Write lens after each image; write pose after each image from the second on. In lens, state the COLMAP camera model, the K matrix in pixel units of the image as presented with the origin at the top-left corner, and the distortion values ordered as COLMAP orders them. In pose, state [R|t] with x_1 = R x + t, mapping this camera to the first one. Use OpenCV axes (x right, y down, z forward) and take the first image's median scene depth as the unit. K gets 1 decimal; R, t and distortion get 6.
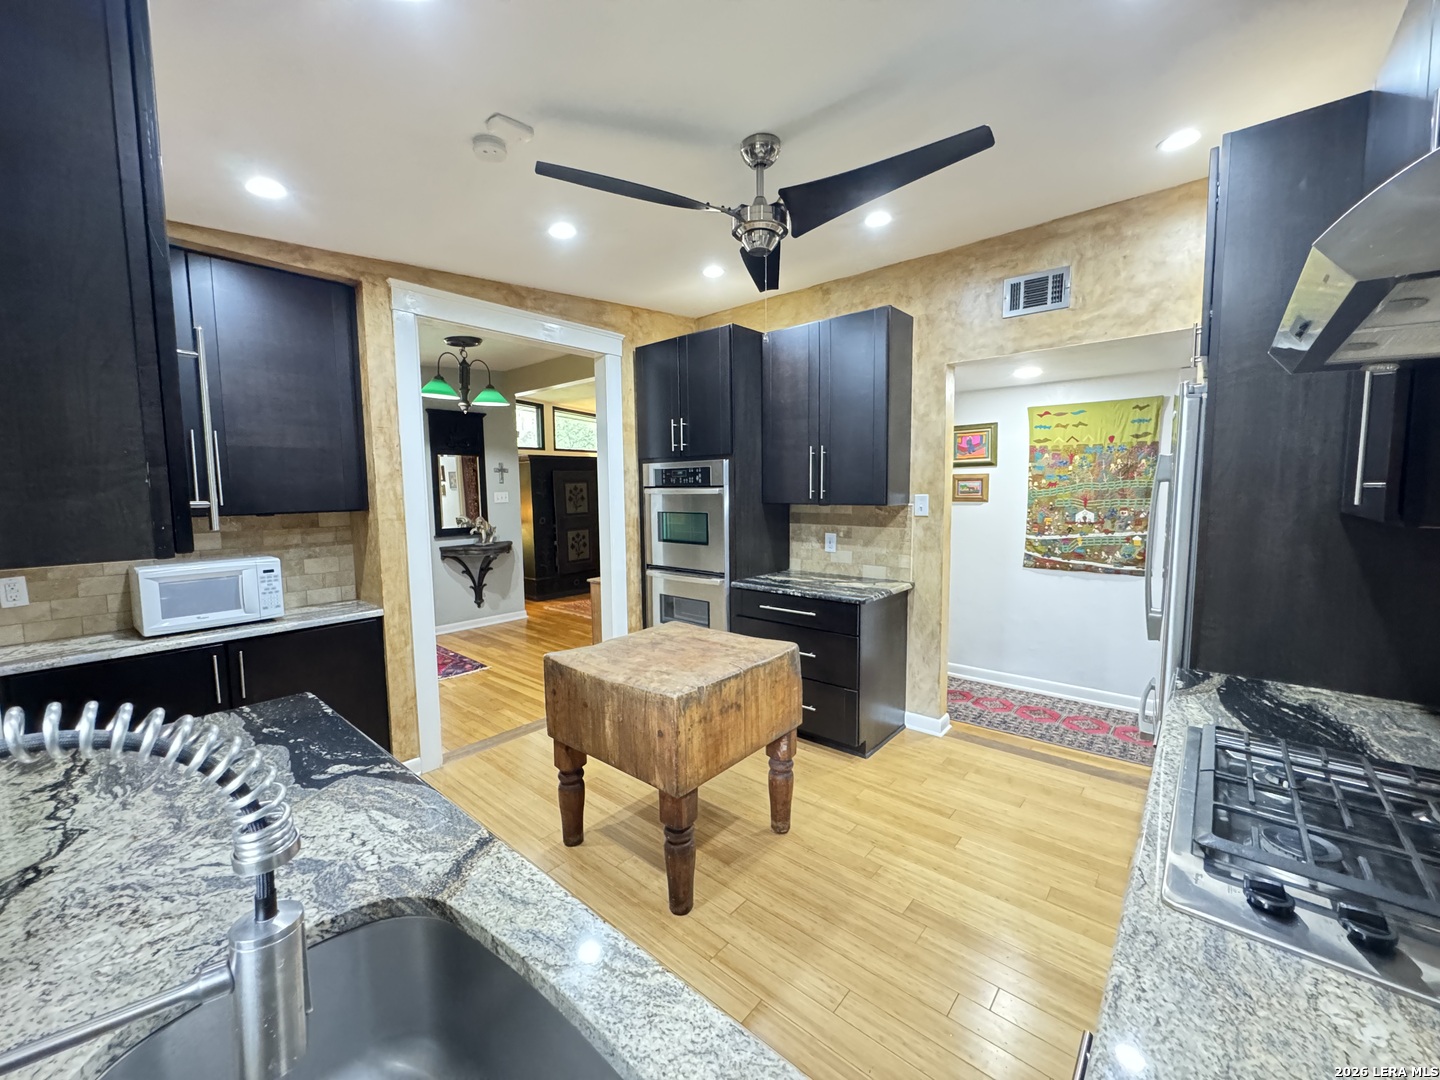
lens RADIAL K [[572.5, 0, 719.0], [0, 572.5, 540.3], [0, 0, 1]] dist [-0.002920, -0.000359]
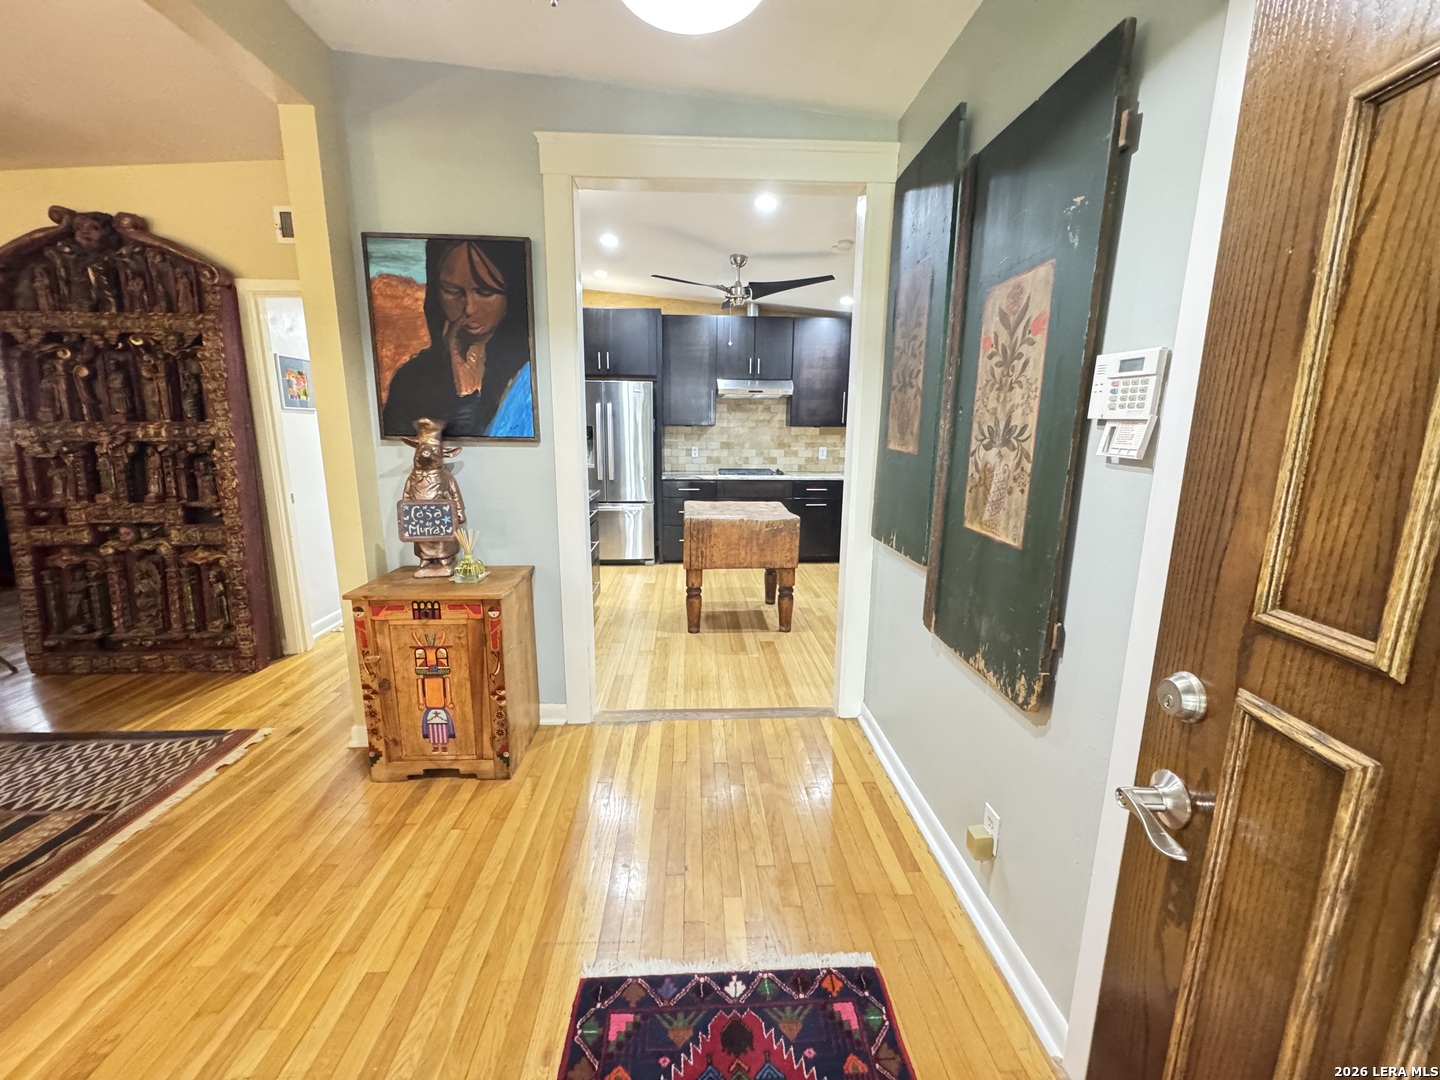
lens RADIAL K [[572.5, 0, 715.7], [0, 572.5, 537.2], [0, 0, 1]] dist [-0.002920, -0.000359]
pose [[-0.684579, -0.132774, 0.716744, -0.914513], [0.070188, 0.966696, 0.246115, -0.109972], [-0.725551, 0.218792, -0.652461, 1.567056]]
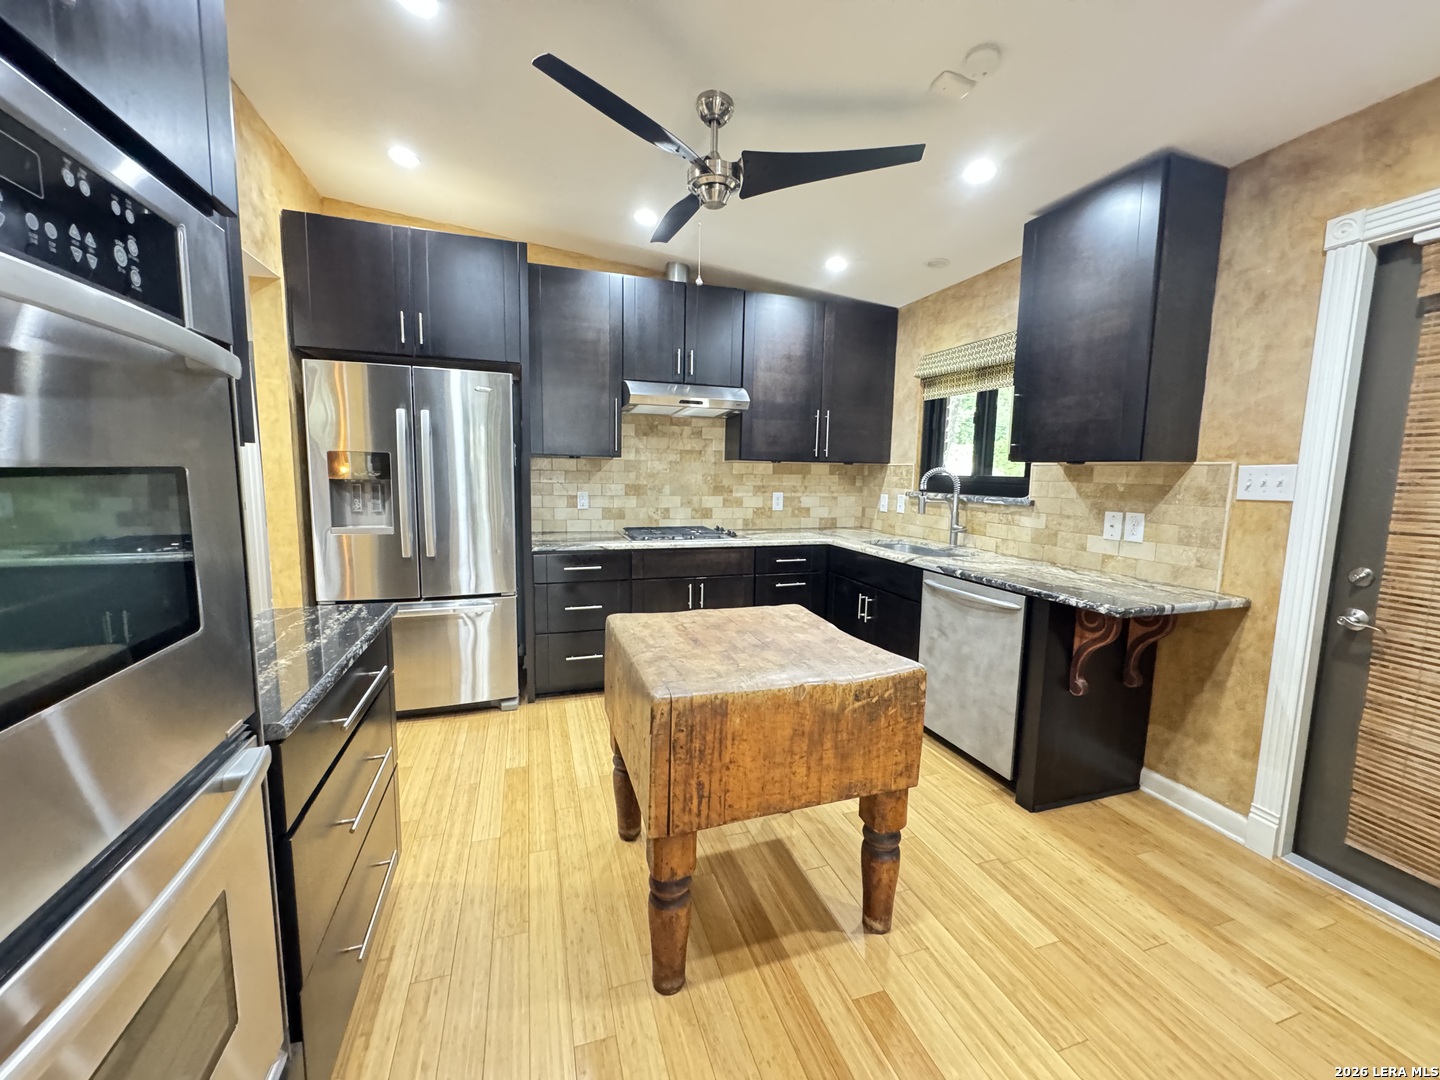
lens RADIAL K [[572.5, 0, 718.7], [0, 572.5, 539.5], [0, 0, 1]] dist [-0.002920, -0.000359]
pose [[-0.859684, -0.066803, 0.506439, -0.298798], [0.039921, 0.979594, 0.196982, -0.059811], [-0.509264, 0.189559, -0.839475, 1.161220]]
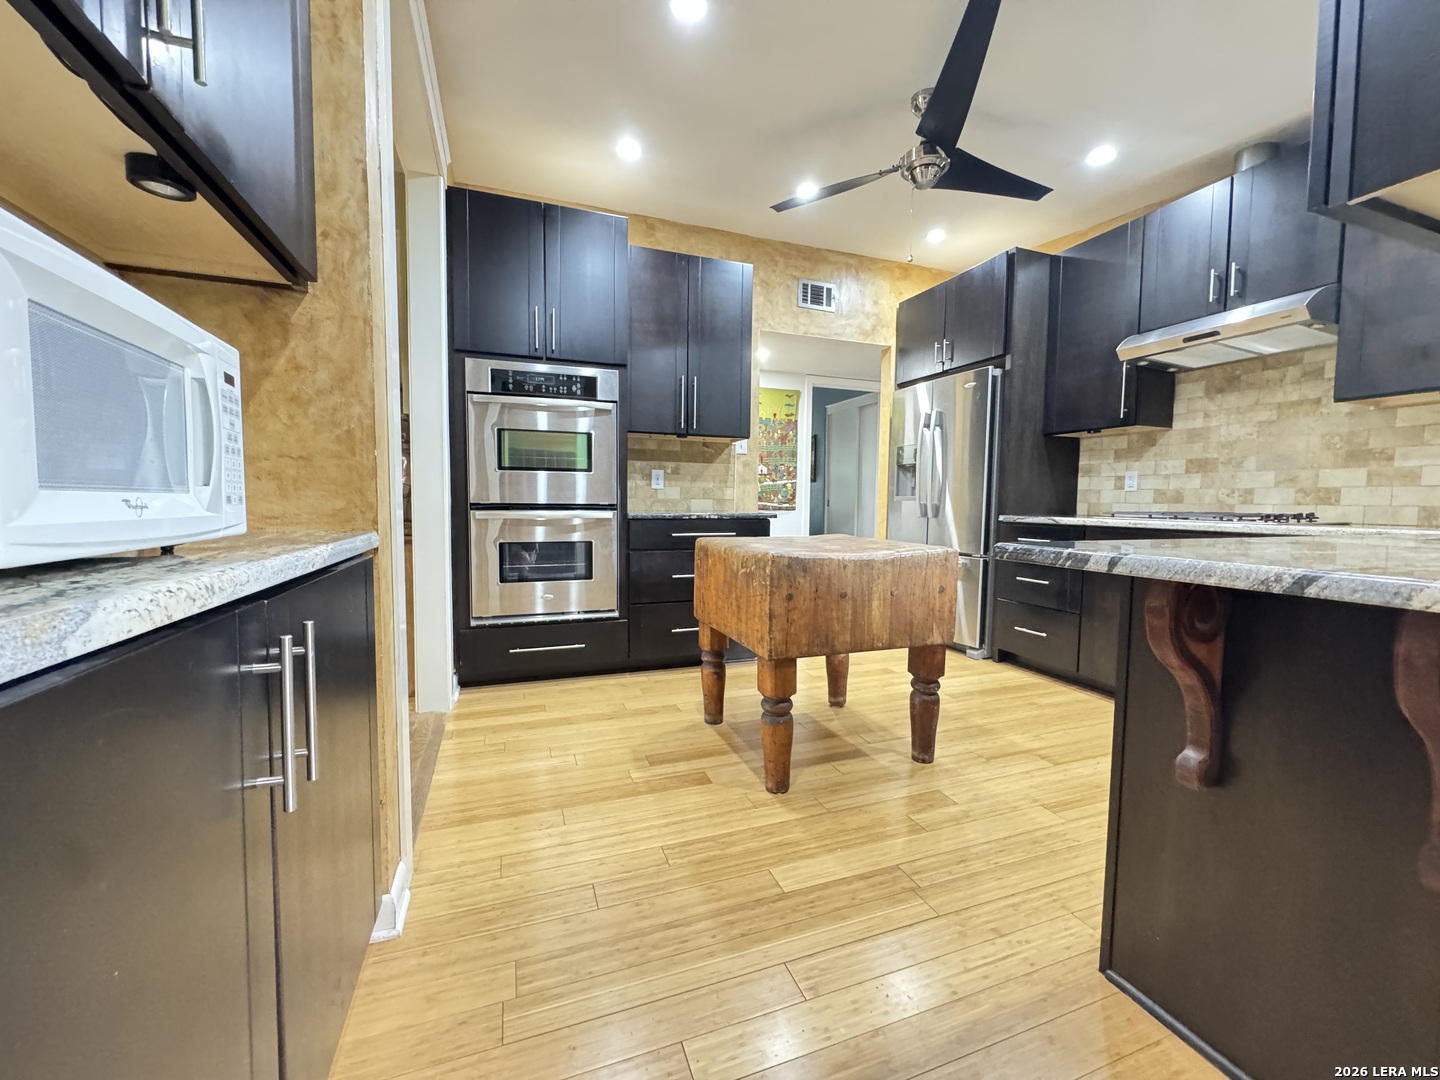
lens RADIAL K [[572.5, 0, 719.8], [0, 572.5, 537.8], [0, 0, 1]] dist [-0.002920, -0.000359]
pose [[0.480113, -0.039698, 0.876308, -0.710991], [0.067717, 0.997672, 0.008096, 0.118262], [-0.874589, 0.055454, 0.481683, 0.485531]]
